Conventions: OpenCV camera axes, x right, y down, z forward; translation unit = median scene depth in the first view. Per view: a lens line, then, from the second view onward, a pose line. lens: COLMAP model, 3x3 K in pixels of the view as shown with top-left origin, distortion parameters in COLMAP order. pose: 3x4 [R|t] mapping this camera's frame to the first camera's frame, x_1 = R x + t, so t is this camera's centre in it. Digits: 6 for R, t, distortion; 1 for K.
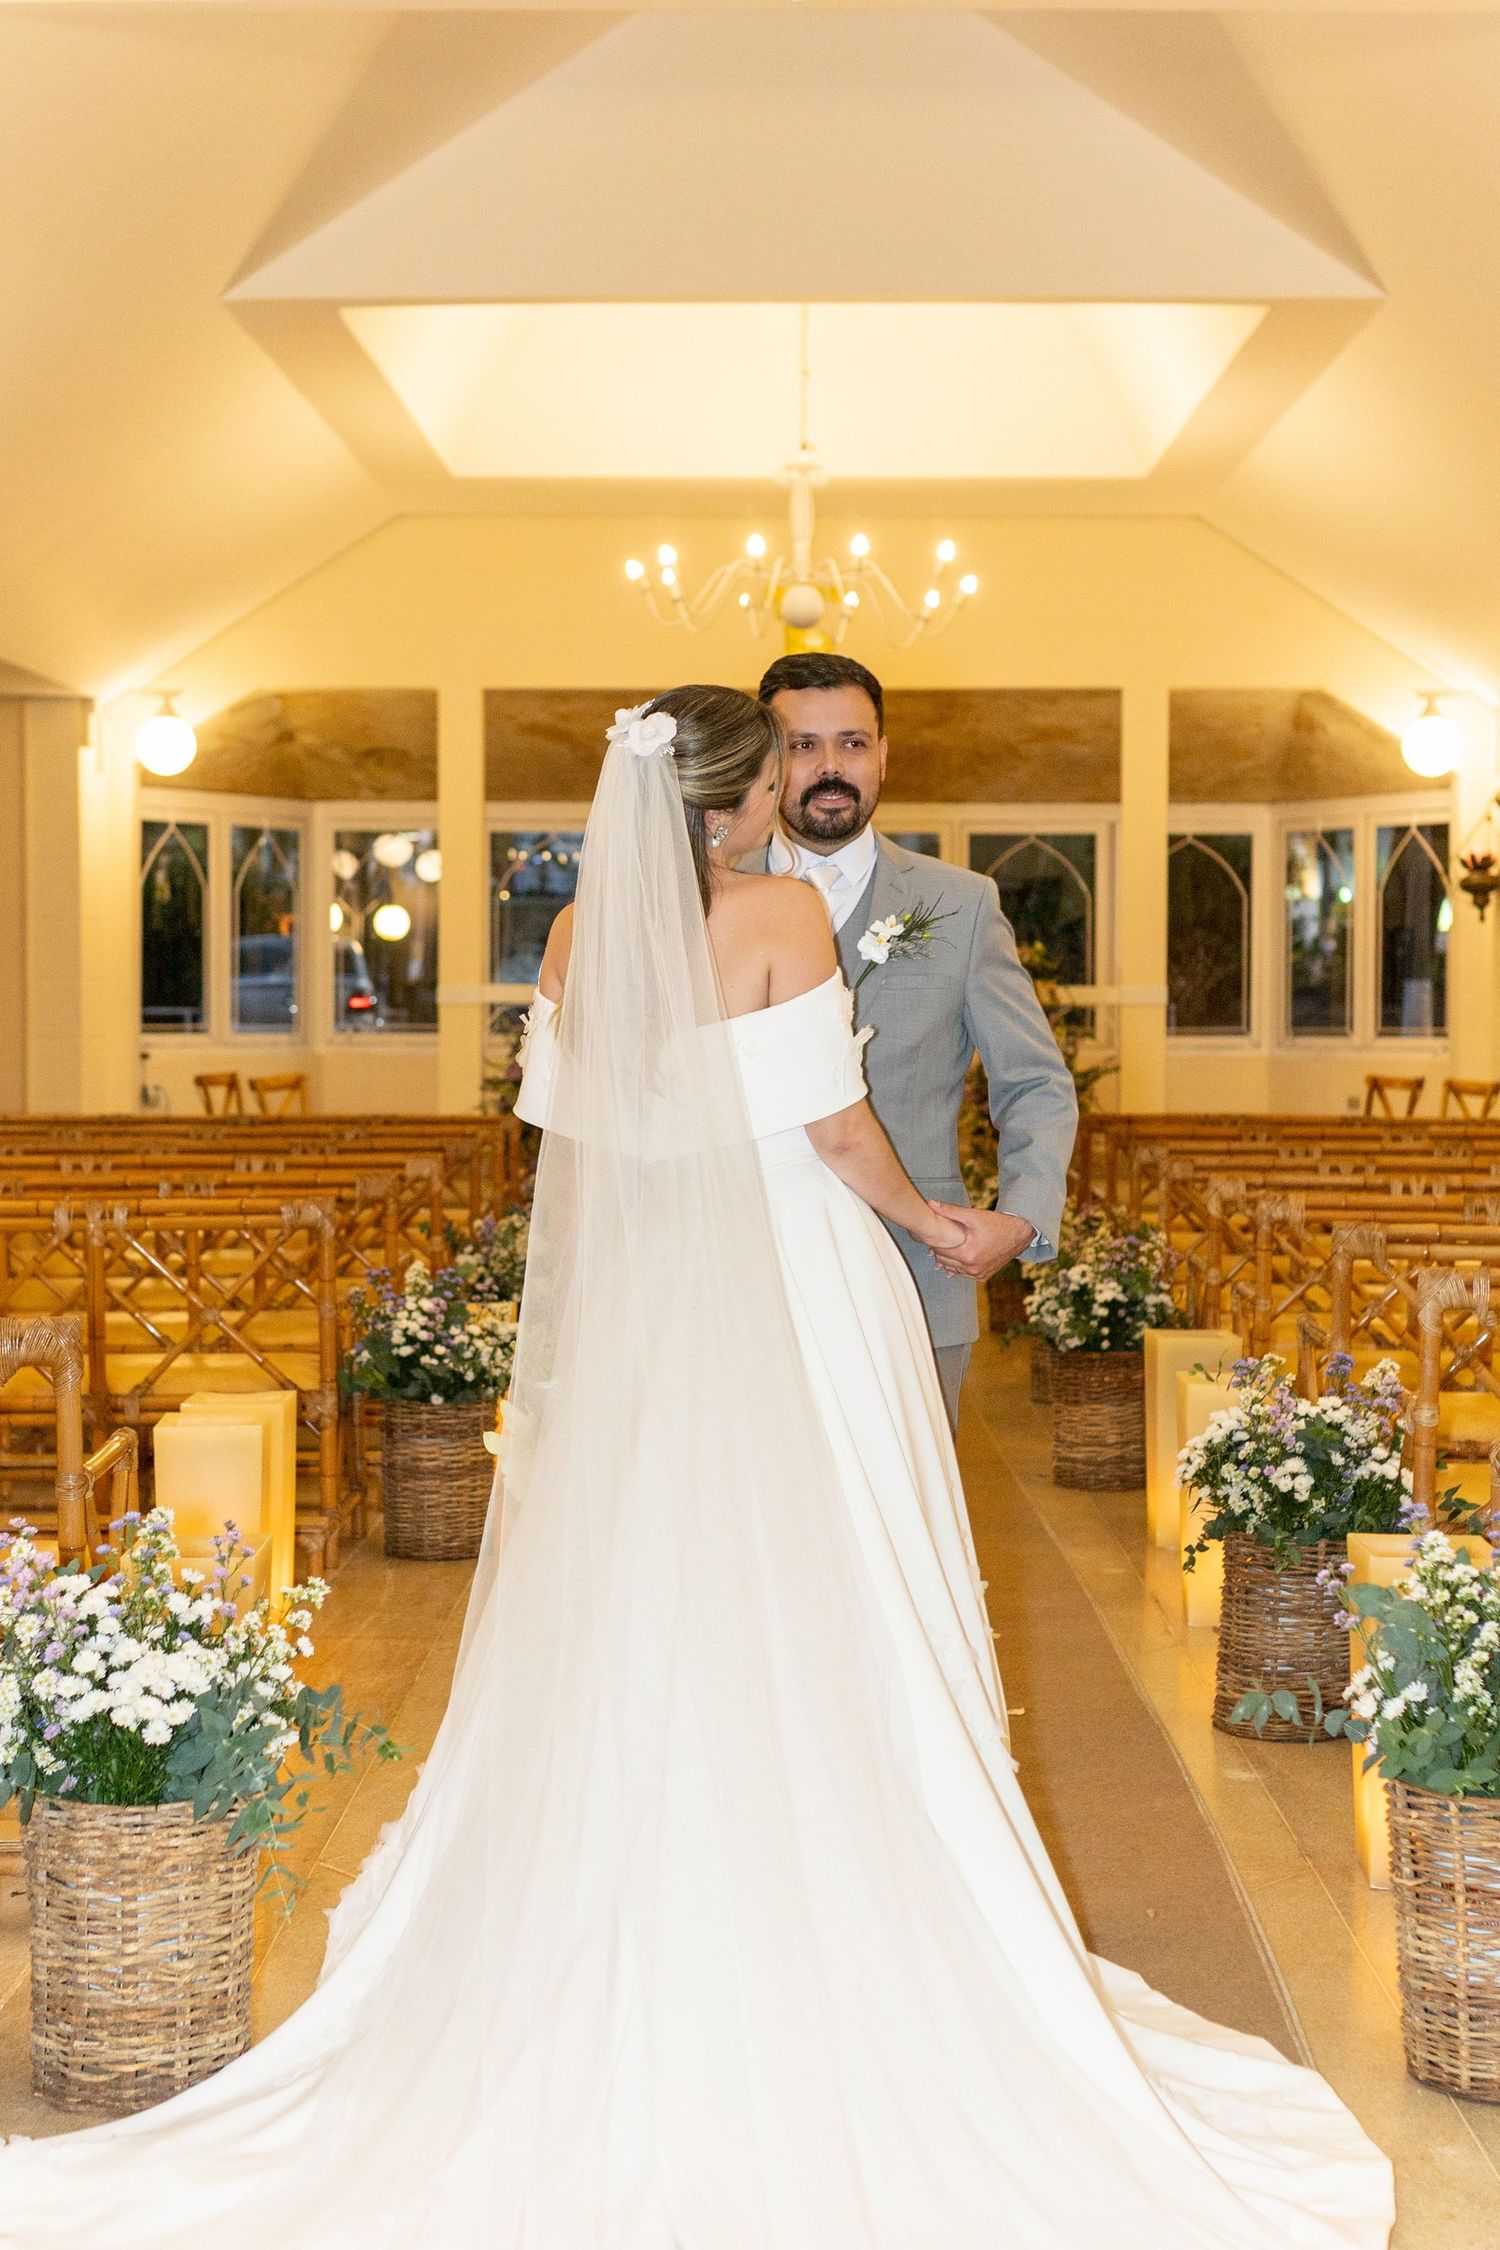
lens RADIAL K [[3342.7, 0, 744.9], [0, 3342.7, 1119.4], [0, 0, 1]] dist [0.004872, -0.014974]
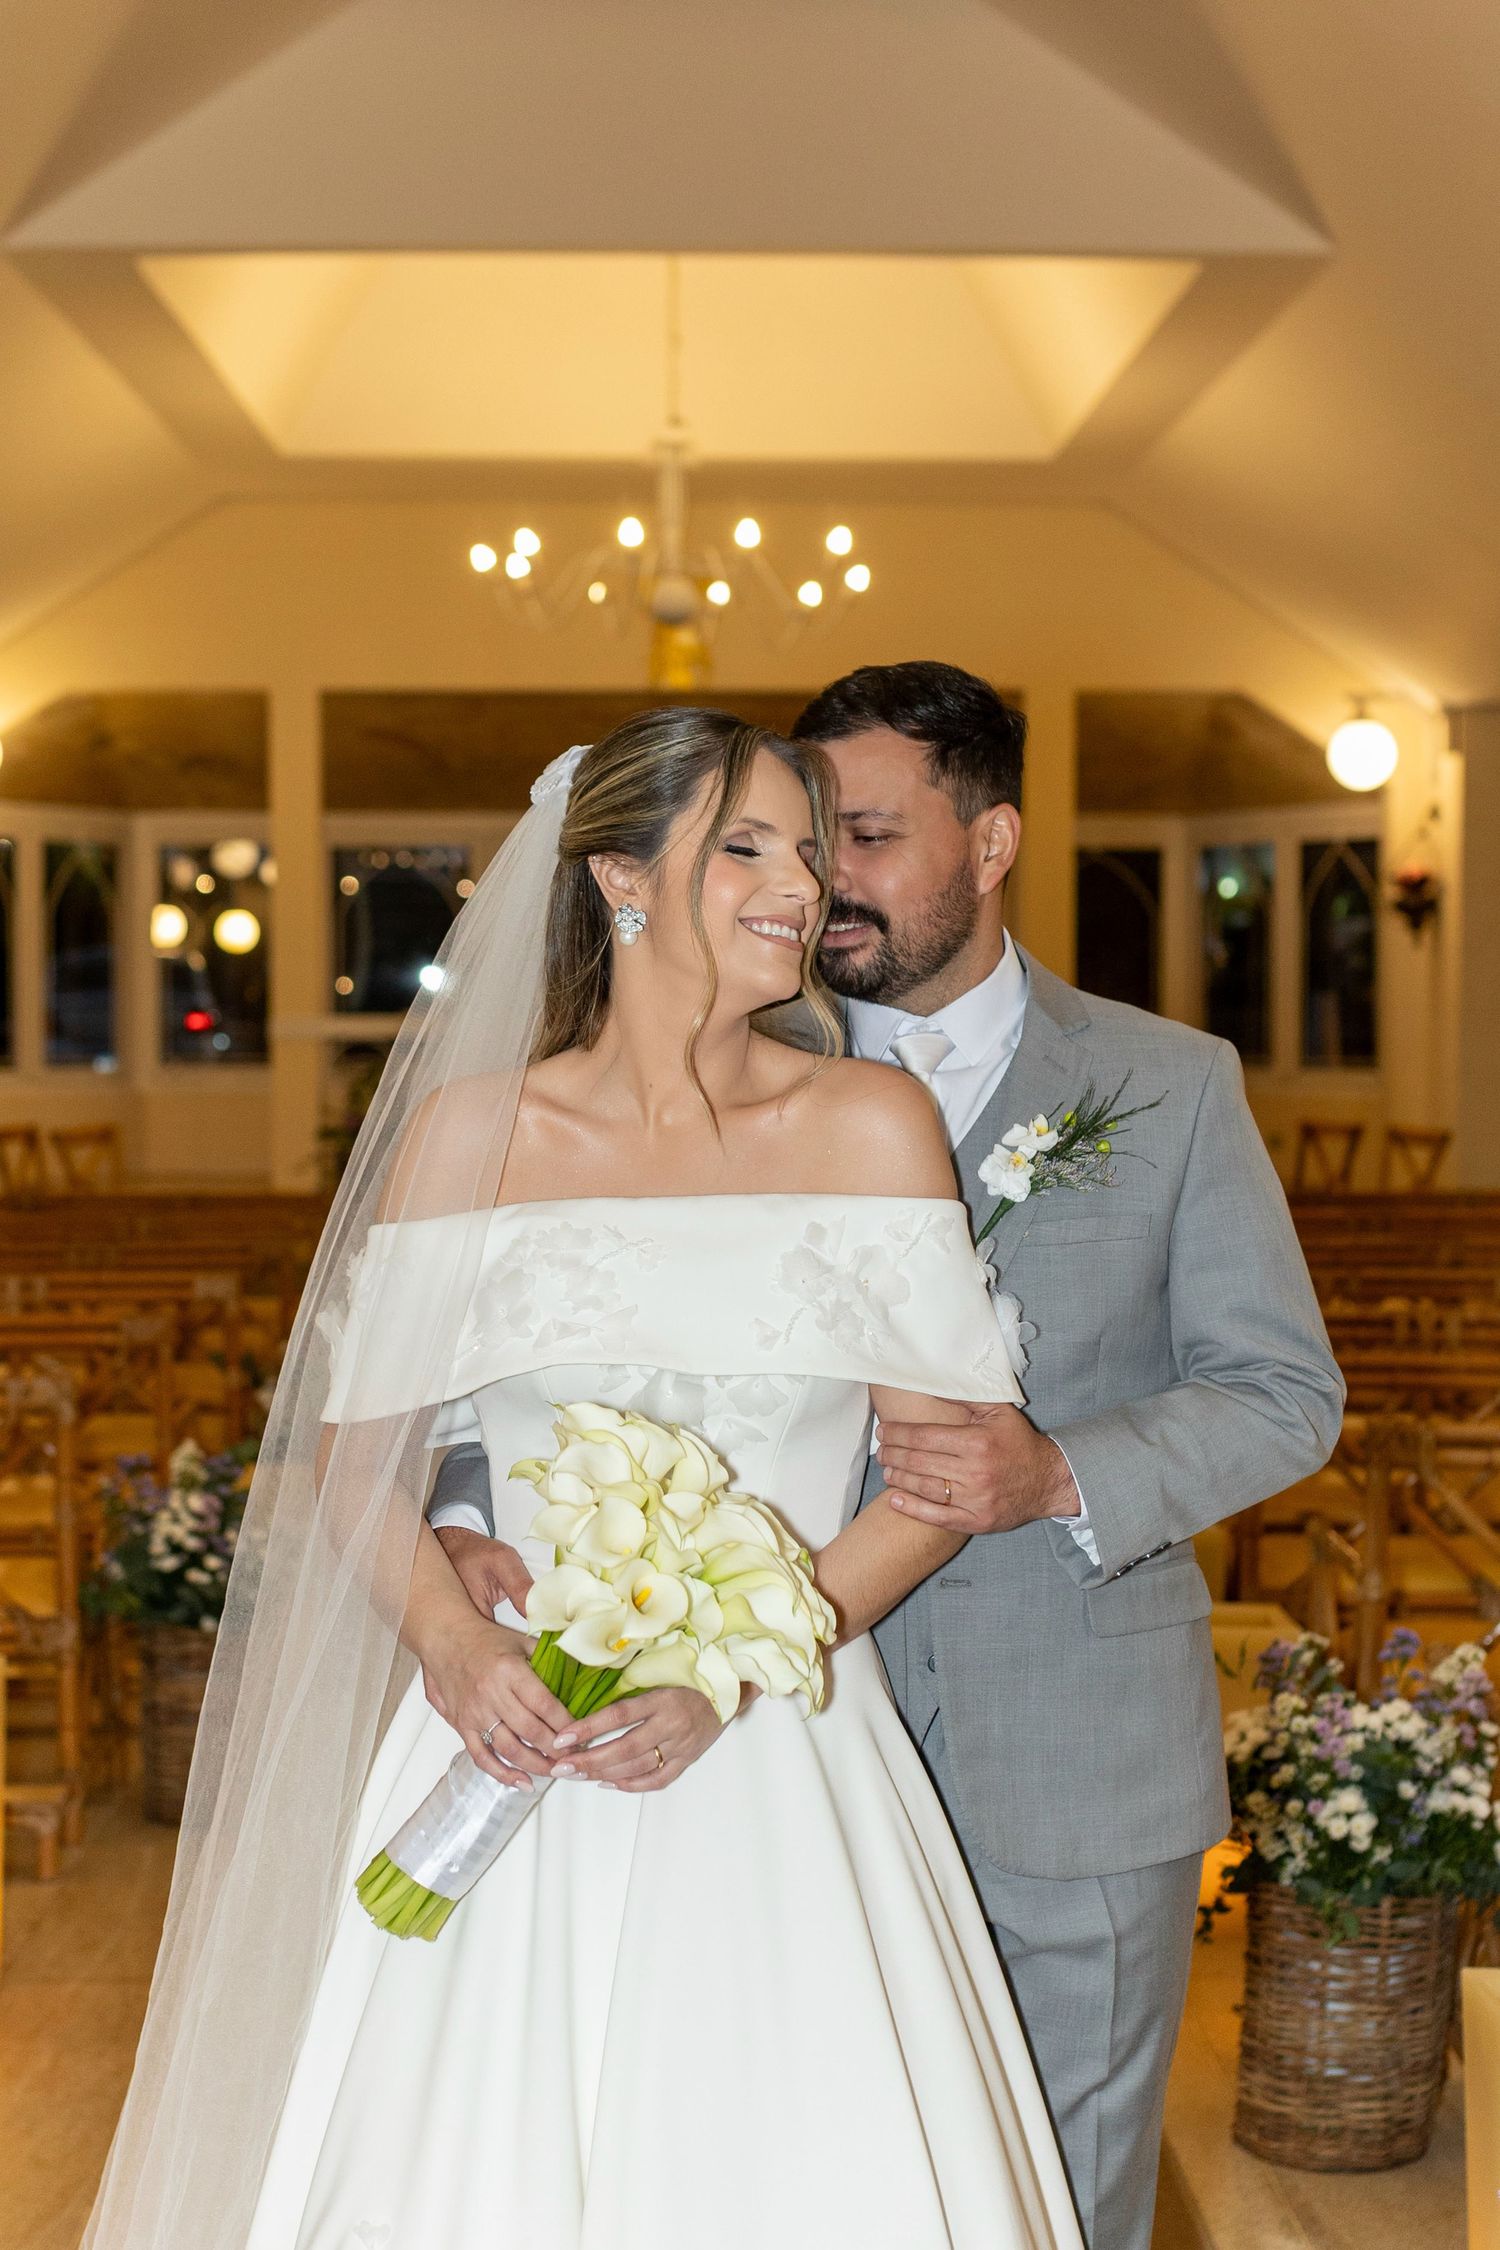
lens RADIAL K [[3342.7, 0, 744.9], [0, 3342.7, 1119.4], [0, 0, 1]] dist [0.004872, -0.014974]
pose [[0.999263, -0.003401, 0.038230, 0.003256], [0.003224, 0.999984, 0.004700, -0.033109], [-0.038245, -0.004573, 0.999258, 0.185290]]
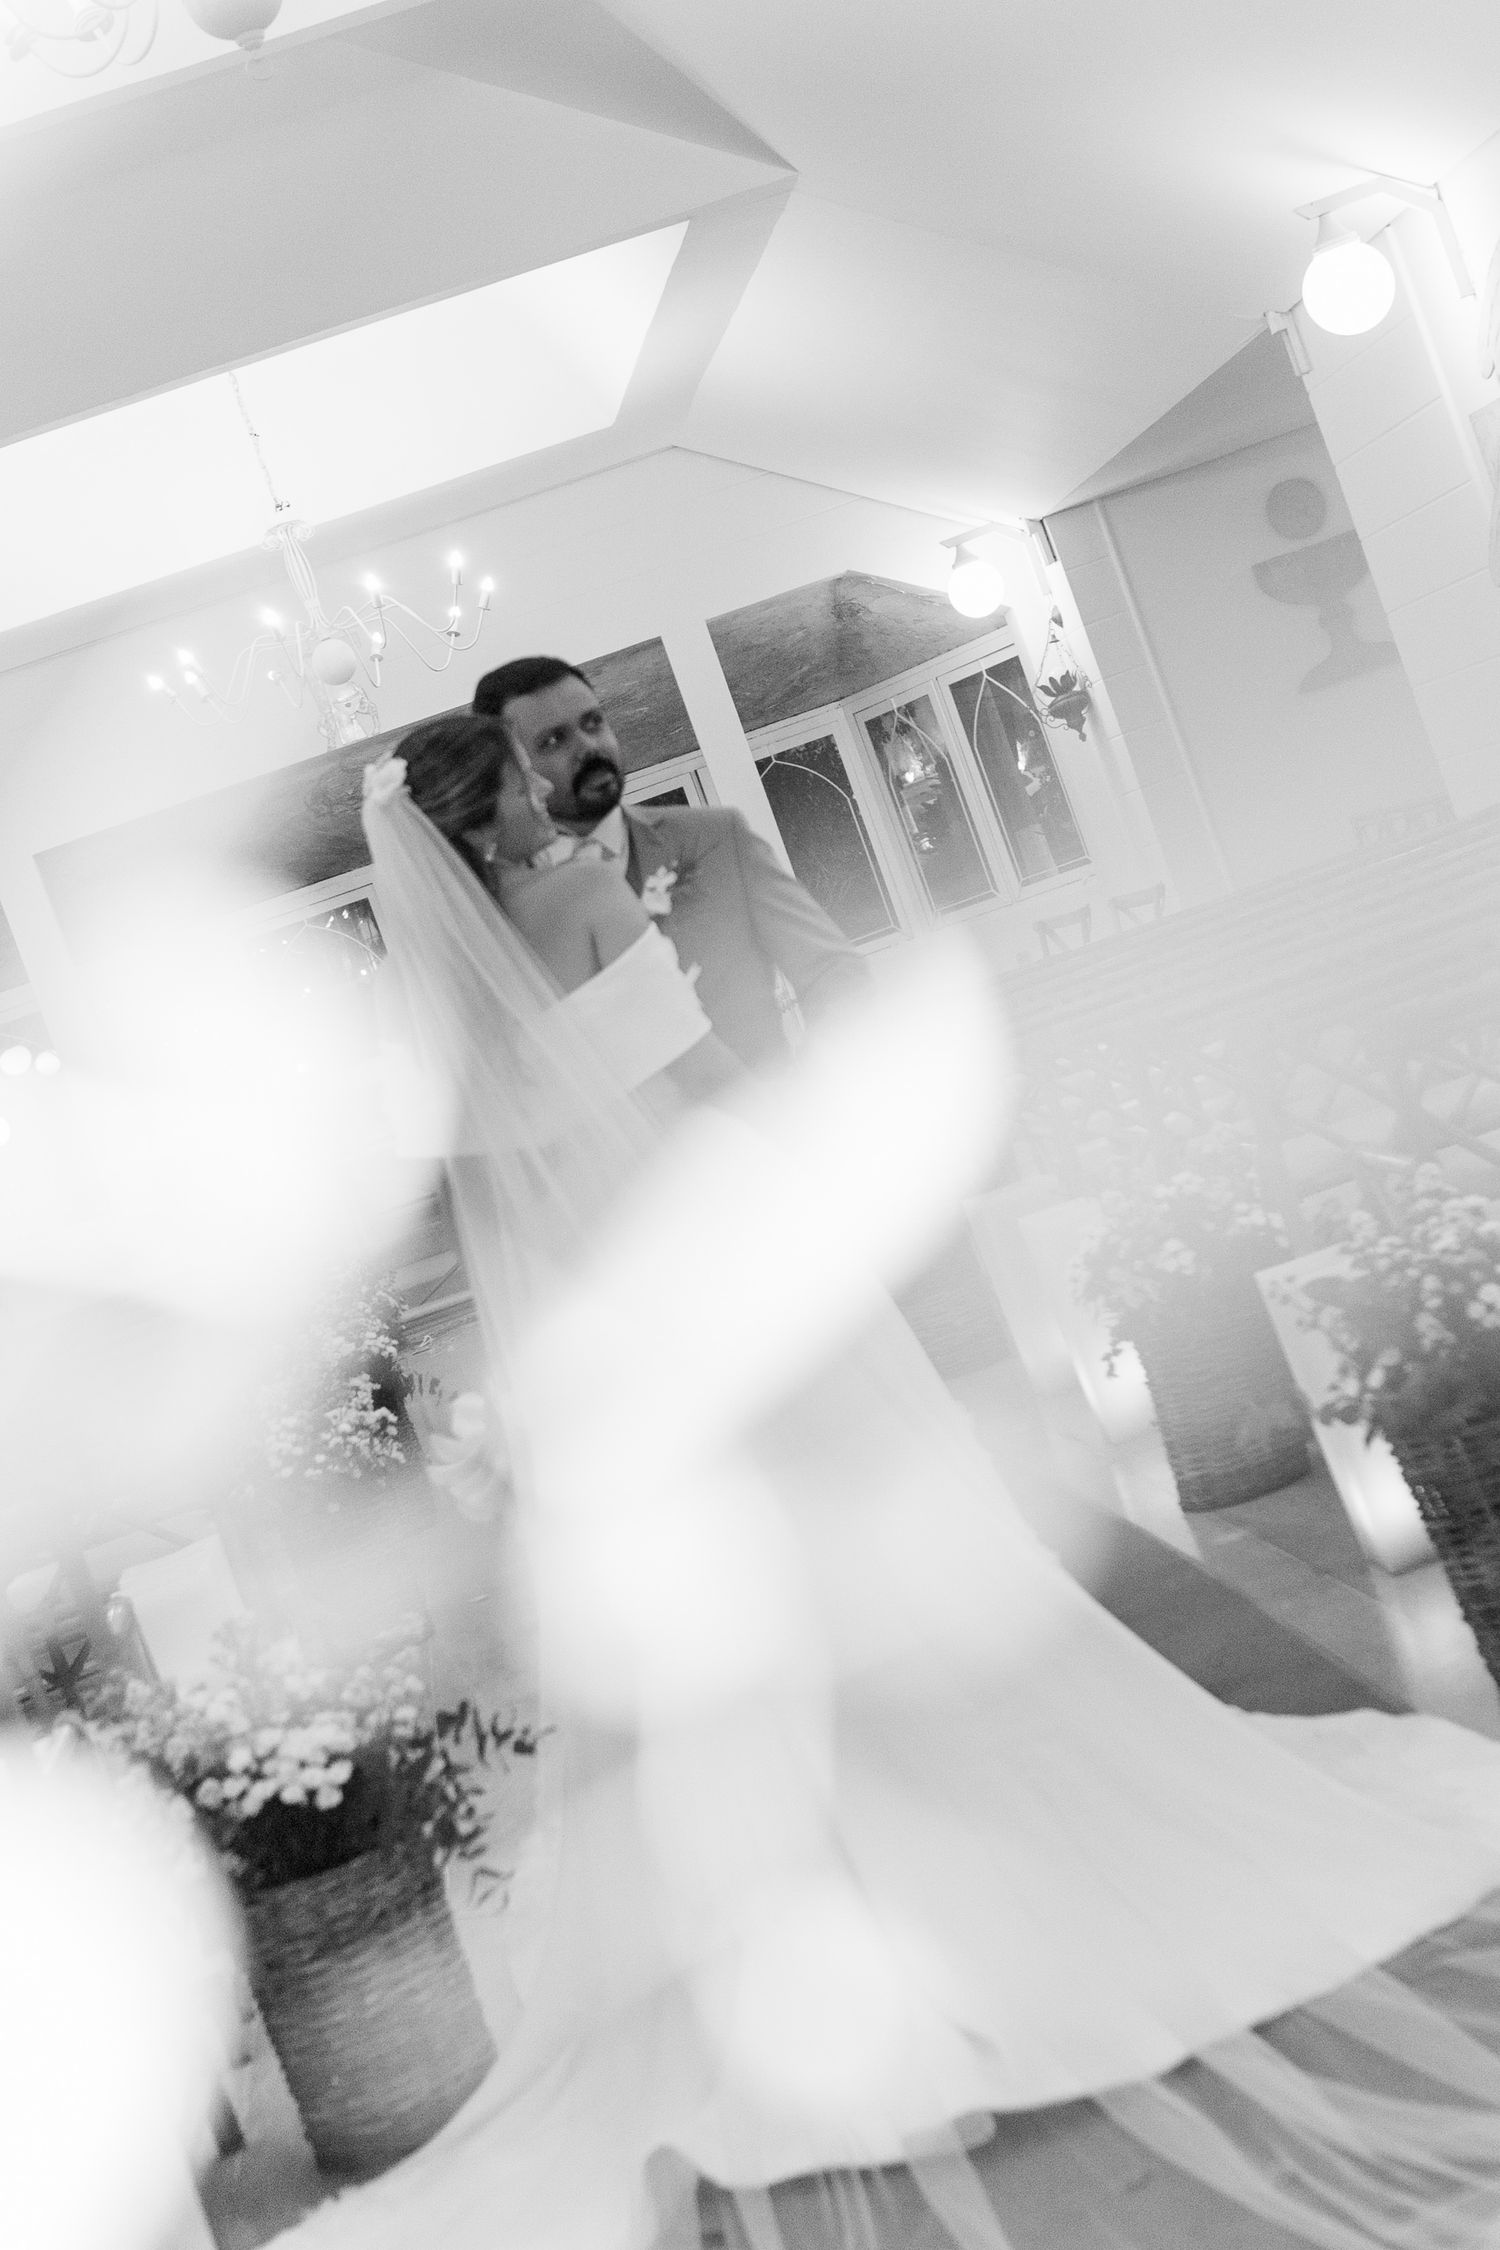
lens RADIAL K [[3566.1, 0, 775.6], [0, 3566.1, 1124.0], [0, 0, 1]] dist [0.001484, -0.048636]
pose [[0.933079, -0.341556, 0.112711, -0.043671], [0.342491, 0.939450, 0.011563, 0.008096], [-0.109835, 0.027814, 0.993561, -0.066804]]
